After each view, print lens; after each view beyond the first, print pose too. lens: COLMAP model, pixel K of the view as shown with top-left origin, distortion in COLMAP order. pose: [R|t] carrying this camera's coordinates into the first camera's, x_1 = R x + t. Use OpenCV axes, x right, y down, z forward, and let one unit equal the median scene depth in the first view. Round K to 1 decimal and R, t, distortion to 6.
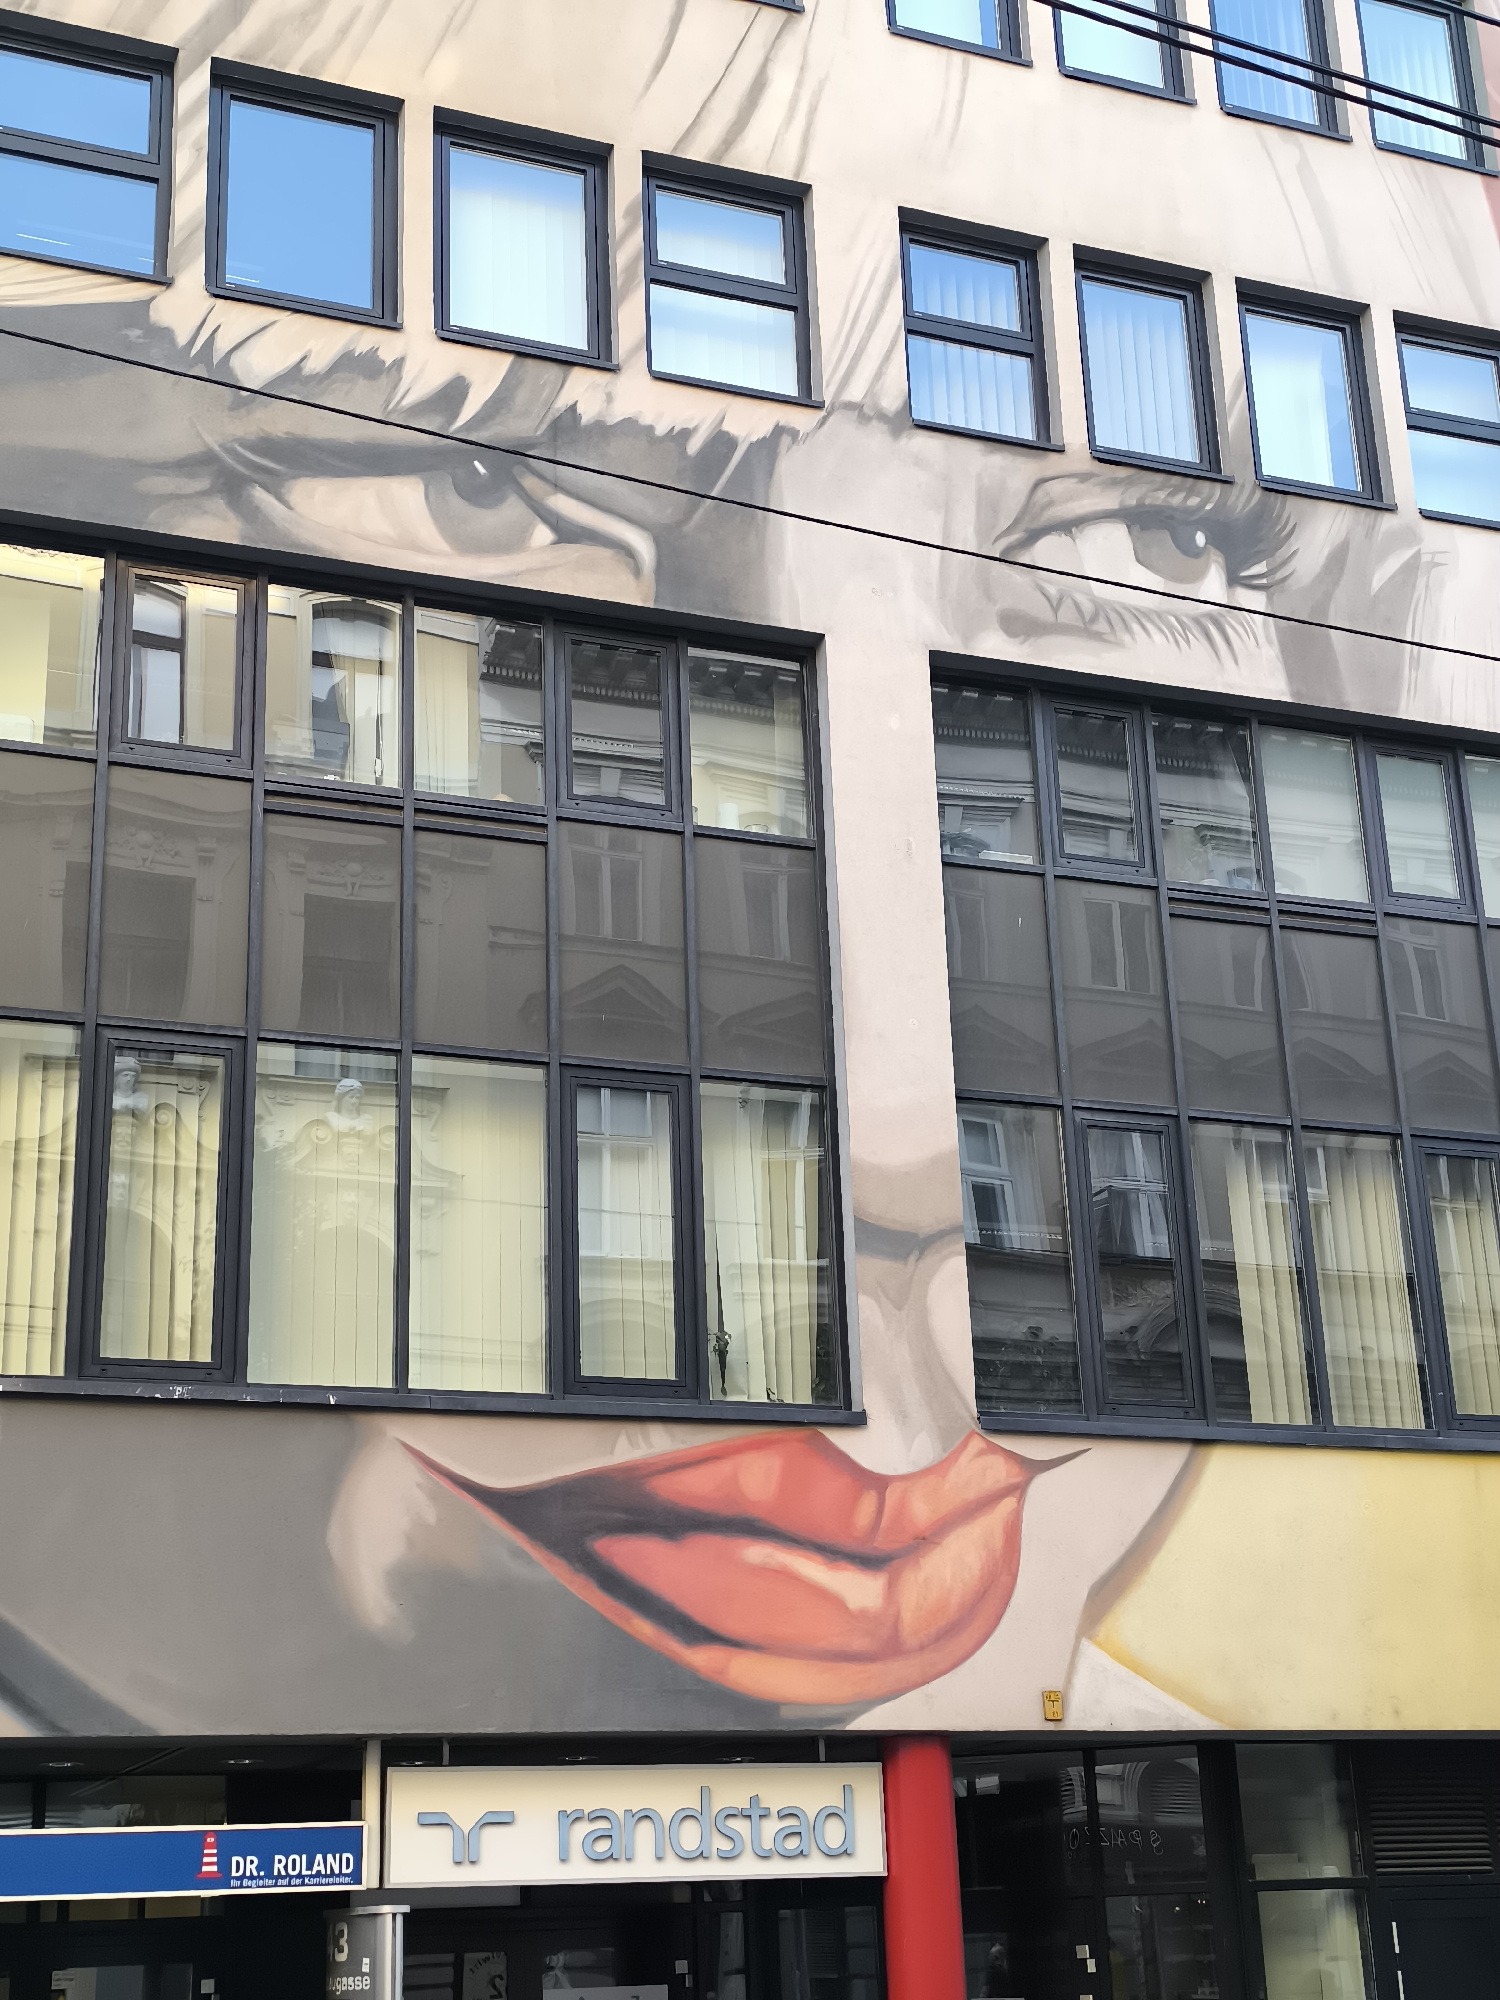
lens RADIAL K [[2699.7, 0, 750.6], [0, 2699.7, 1007.7], [0, 0, 1]] dist [0.051990, 0.000000]
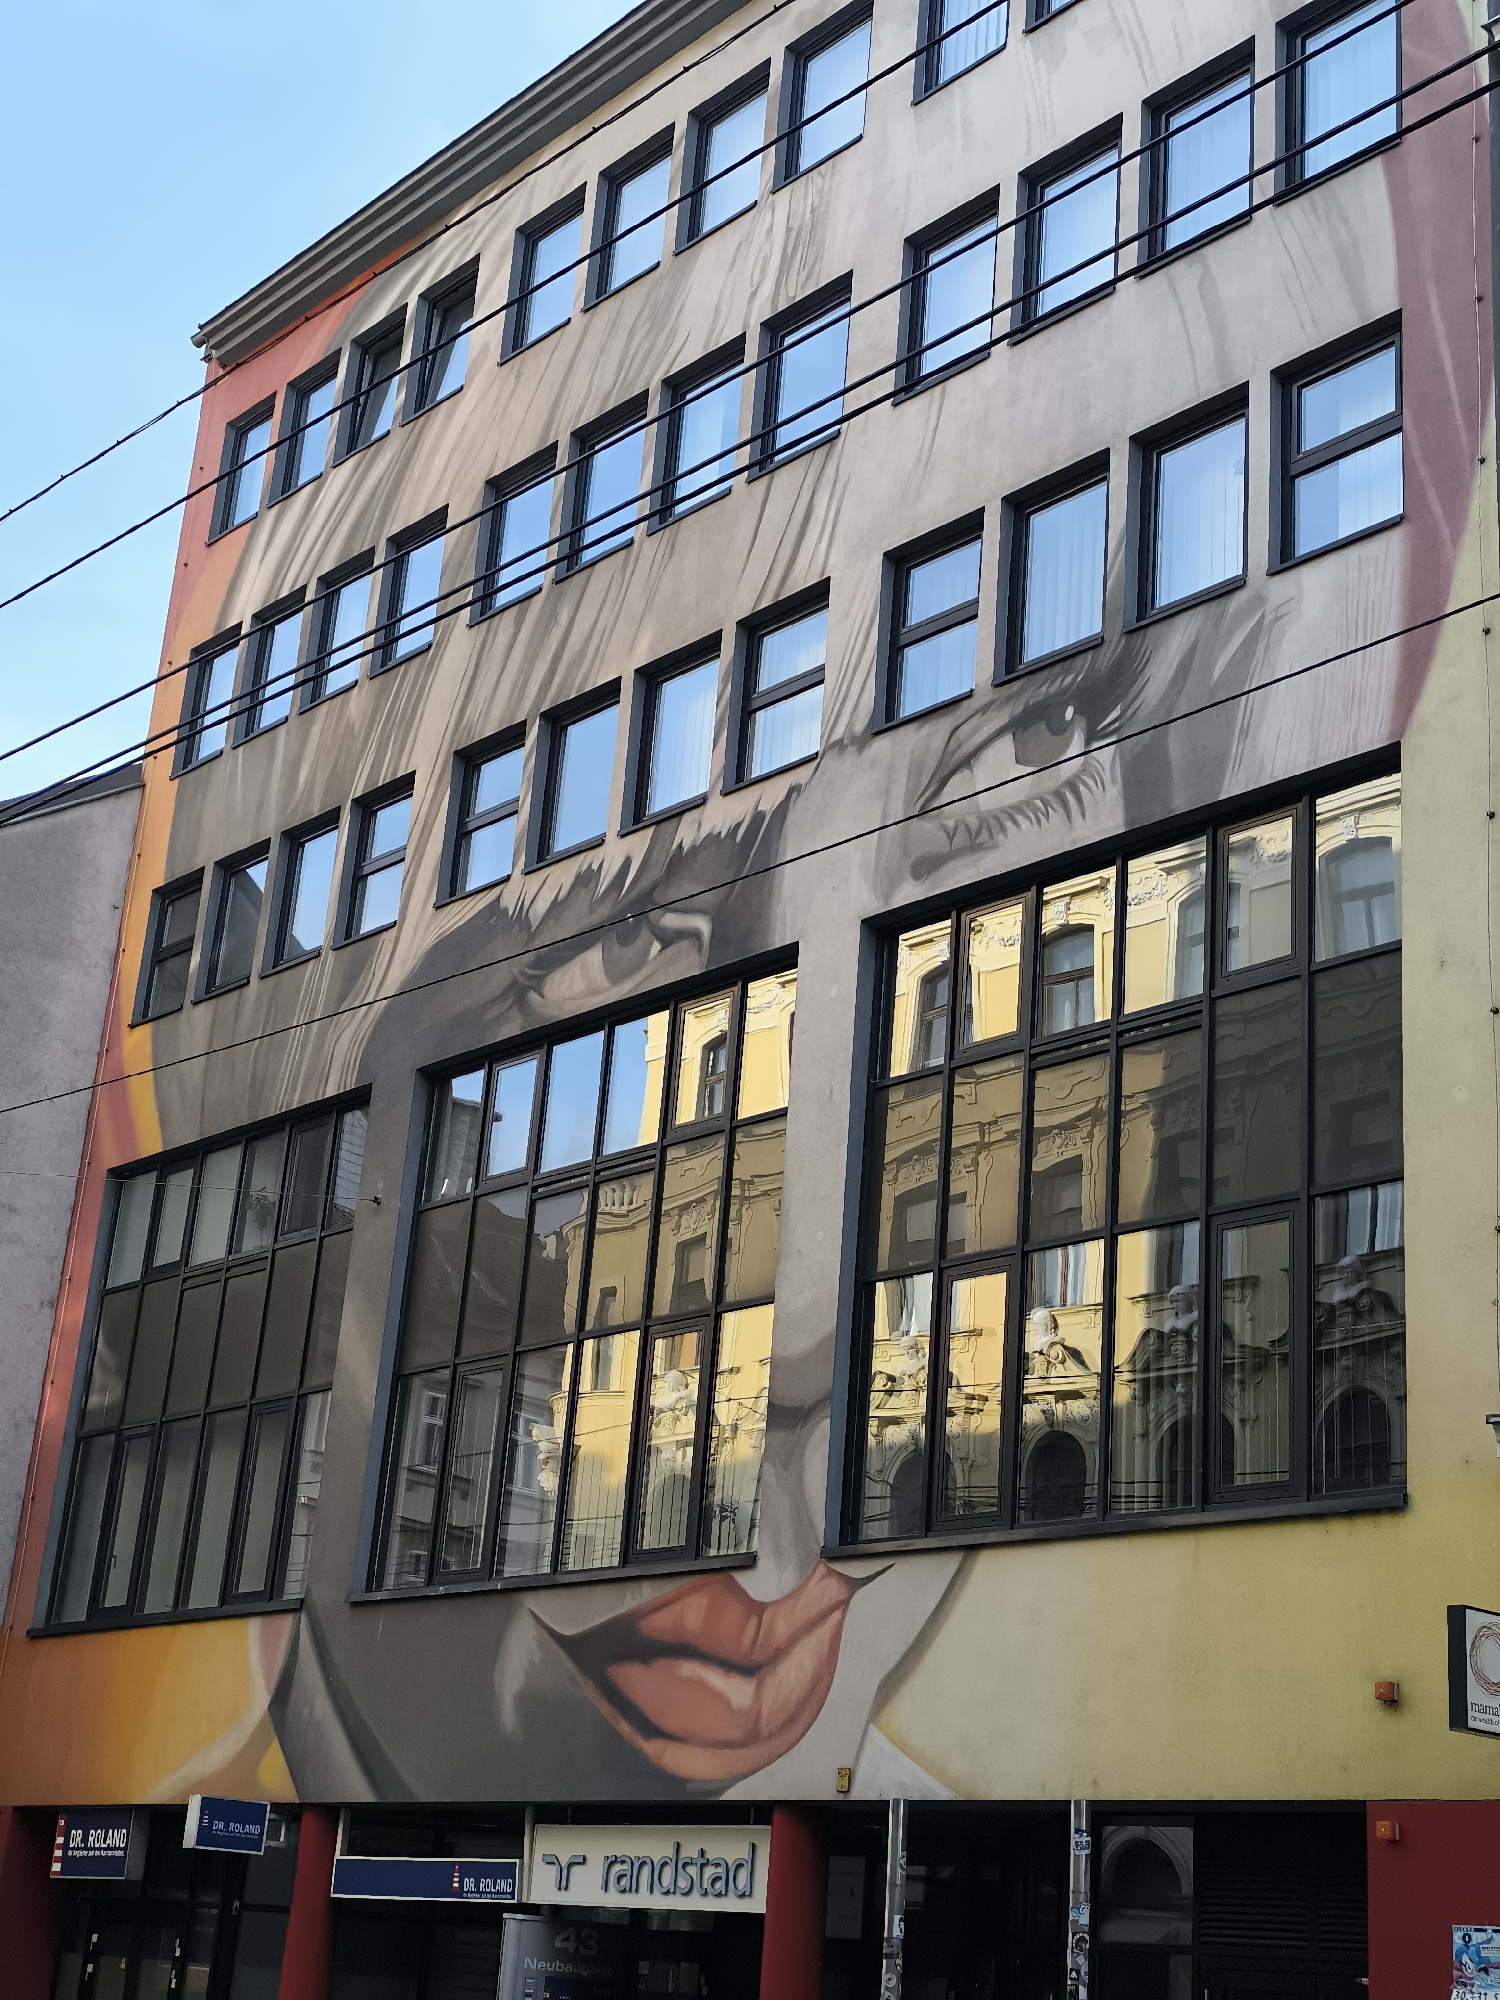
lens RADIAL K [[2699.7, 0, 752.7], [0, 2699.7, 995.8], [0, 0, 1]] dist [0.051990, 0.000000]
pose [[0.354895, -0.270255, -0.894993, 1.279938], [0.226355, 0.953664, -0.198214, 0.150076], [0.907090, -0.132241, 0.399624, 0.508775]]
